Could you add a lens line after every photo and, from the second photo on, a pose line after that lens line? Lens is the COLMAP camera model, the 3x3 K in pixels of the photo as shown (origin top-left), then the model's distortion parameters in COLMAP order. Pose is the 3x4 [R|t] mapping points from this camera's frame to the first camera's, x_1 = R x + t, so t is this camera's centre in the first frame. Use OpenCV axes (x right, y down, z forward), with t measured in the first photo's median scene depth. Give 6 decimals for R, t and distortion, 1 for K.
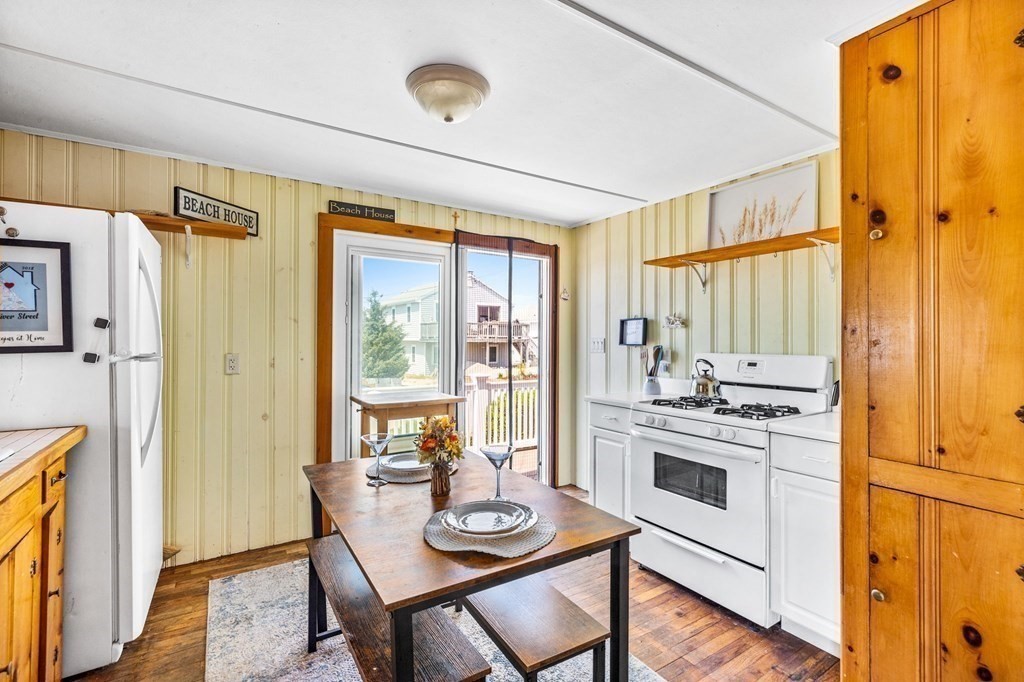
lens RADIAL K [[465.2, 0, 506.7], [0, 465.2, 334.7], [0, 0, 1]] dist [-0.008701, 0.004091]
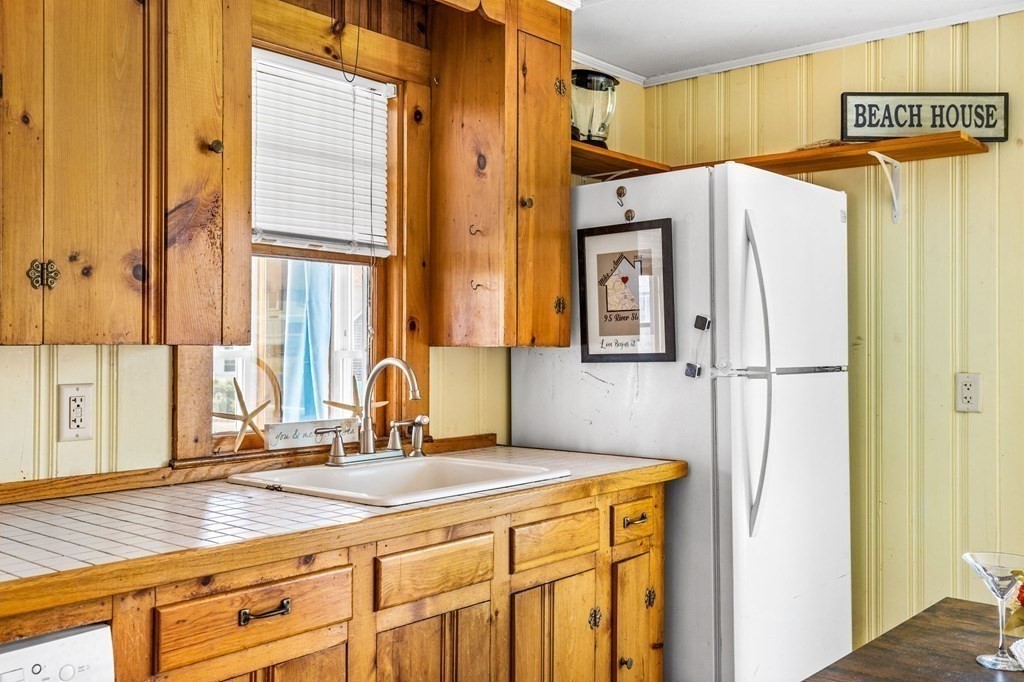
lens RADIAL K [[956.1, 0, 504.9], [0, 956.1, 334.8], [0, 0, 1]] dist [0.020755, 0.000000]
pose [[0.282627, -0.004595, -0.959219, 0.356967], [0.006038, 0.999977, -0.003011, -0.003180], [0.959211, -0.004941, 0.282648, 0.217592]]
